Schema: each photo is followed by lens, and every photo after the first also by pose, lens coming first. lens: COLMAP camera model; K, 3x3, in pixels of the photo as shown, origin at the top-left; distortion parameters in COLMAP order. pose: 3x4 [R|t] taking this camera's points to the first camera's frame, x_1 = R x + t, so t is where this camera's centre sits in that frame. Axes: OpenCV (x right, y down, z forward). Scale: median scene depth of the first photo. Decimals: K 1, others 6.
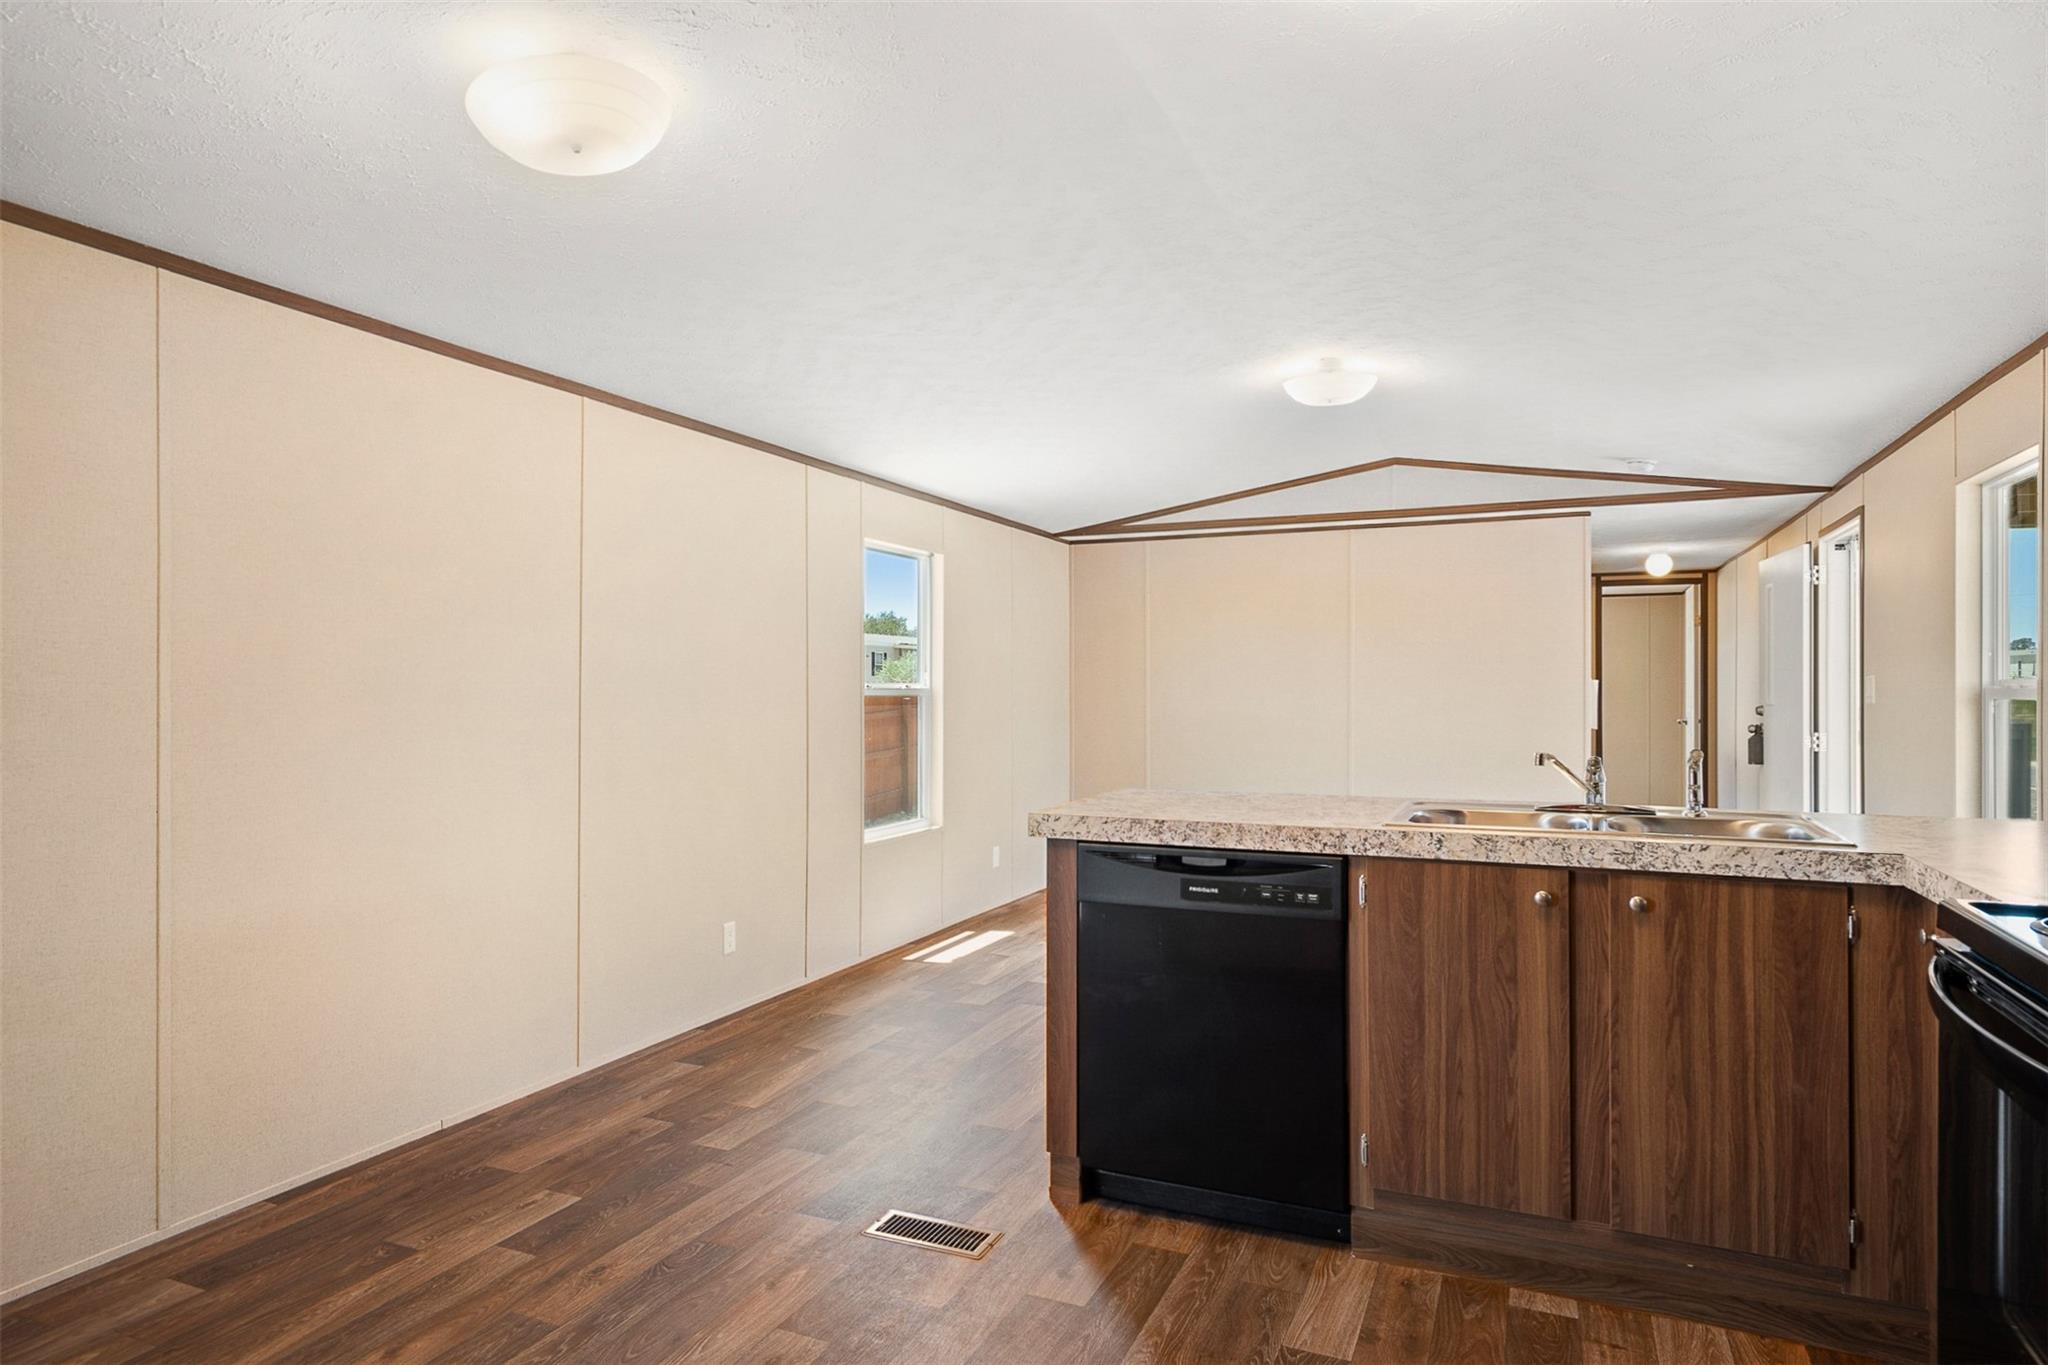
lens RADIAL K [[1185.1, 0, 976.2], [0, 1185.1, 731.8], [0, 0, 1]] dist [0.046797, -0.023813]
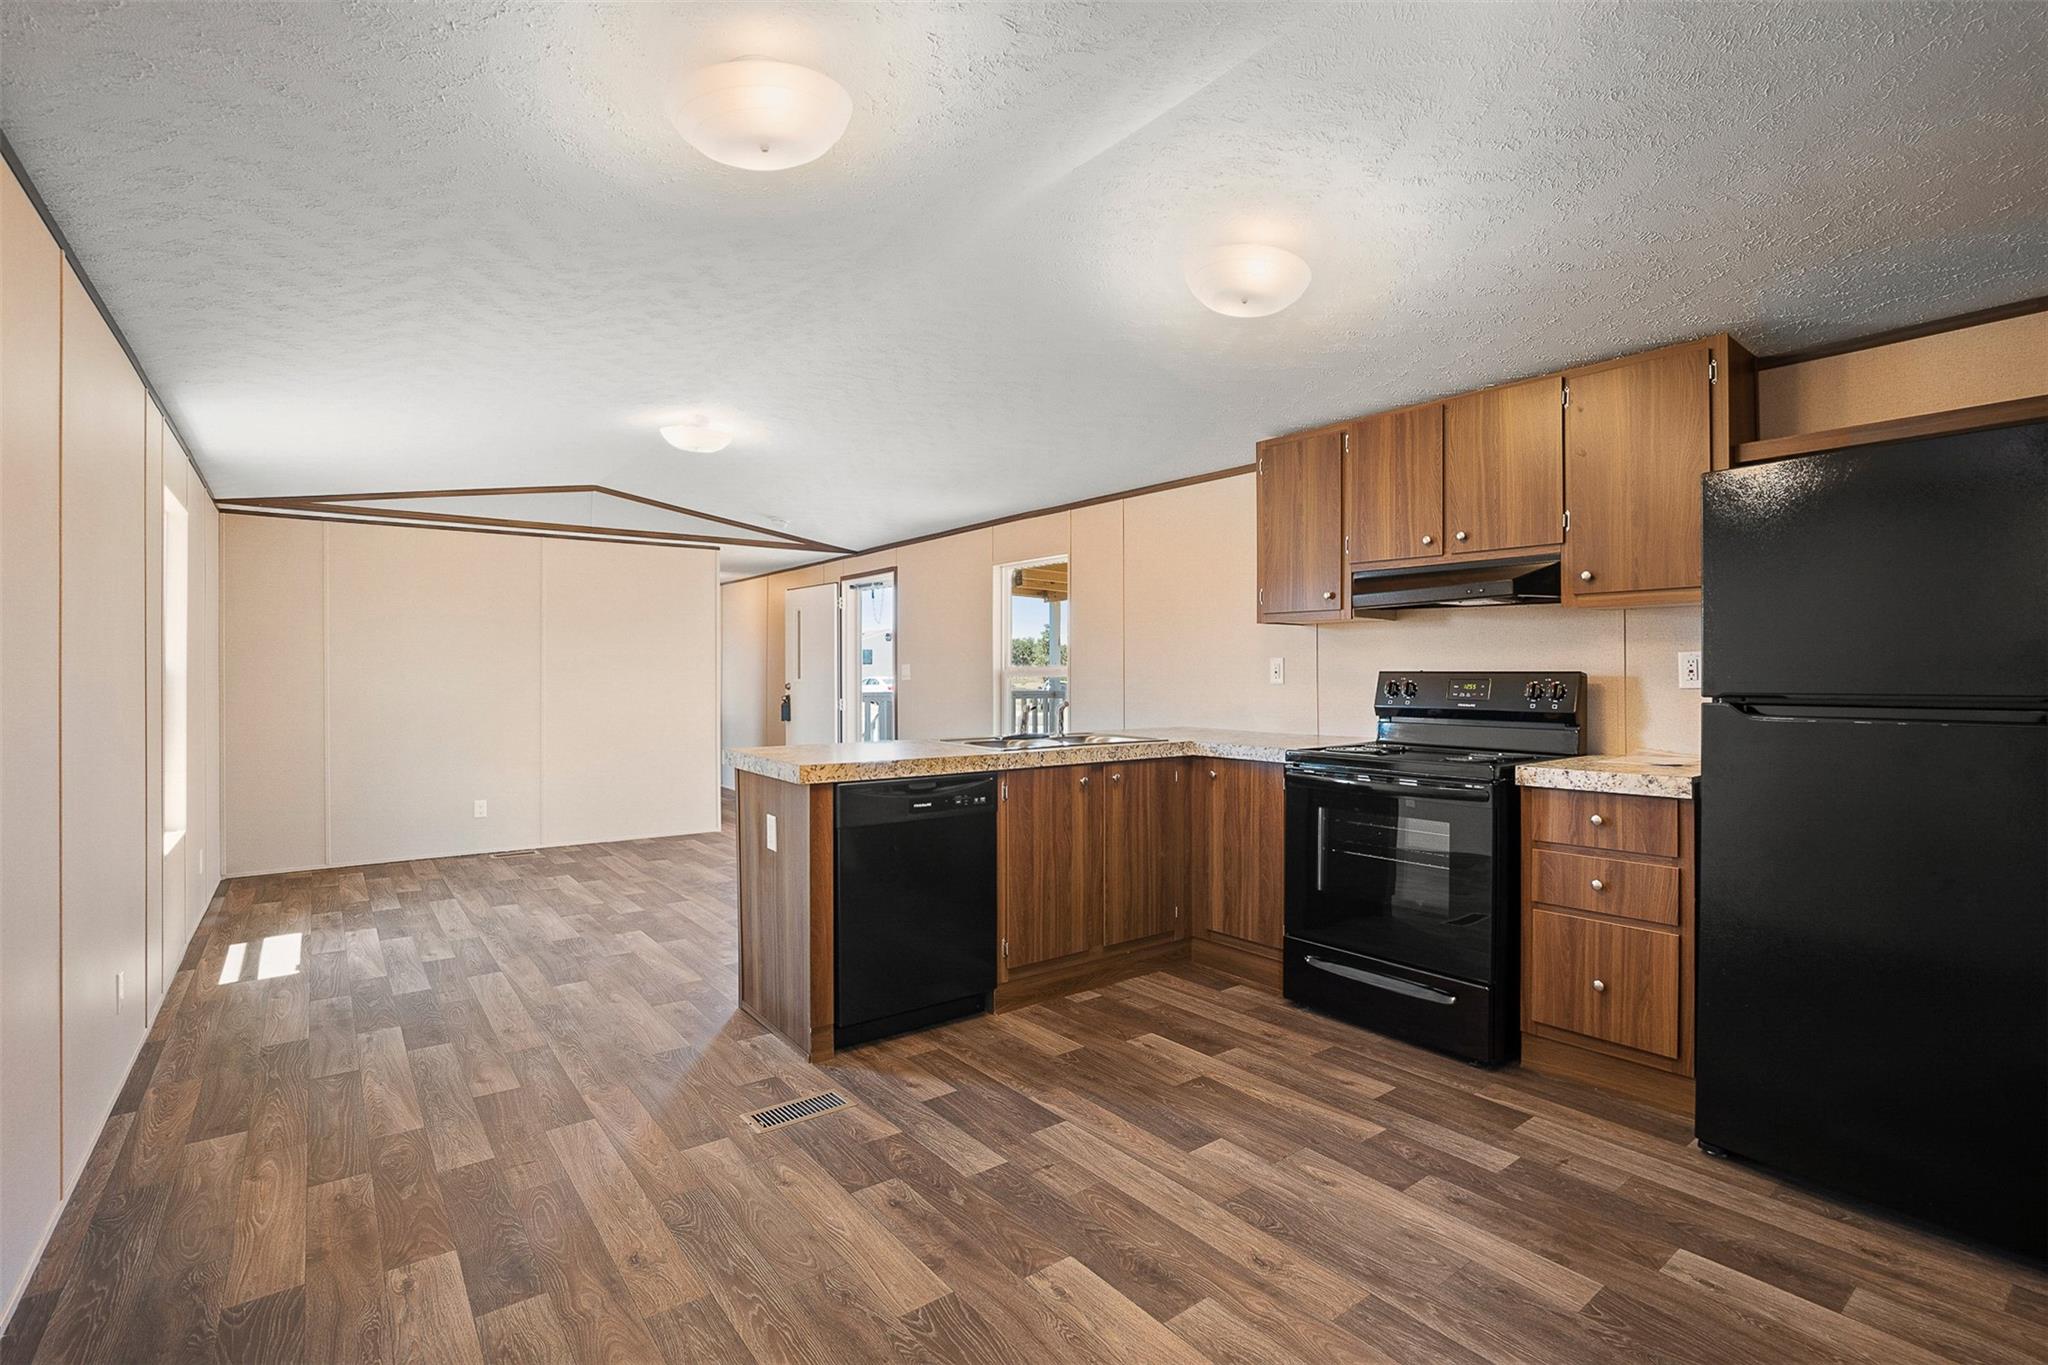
lens RADIAL K [[944.3, 0, 1016.4], [0, 944.3, 714.4], [0, 0, 1]] dist [-0.013653, 0.006189]
pose [[0.480166, -0.032761, 0.876566, -0.789892], [0.030010, 0.999331, 0.020910, -0.000261], [-0.876664, 0.016266, 0.480828, 0.343309]]
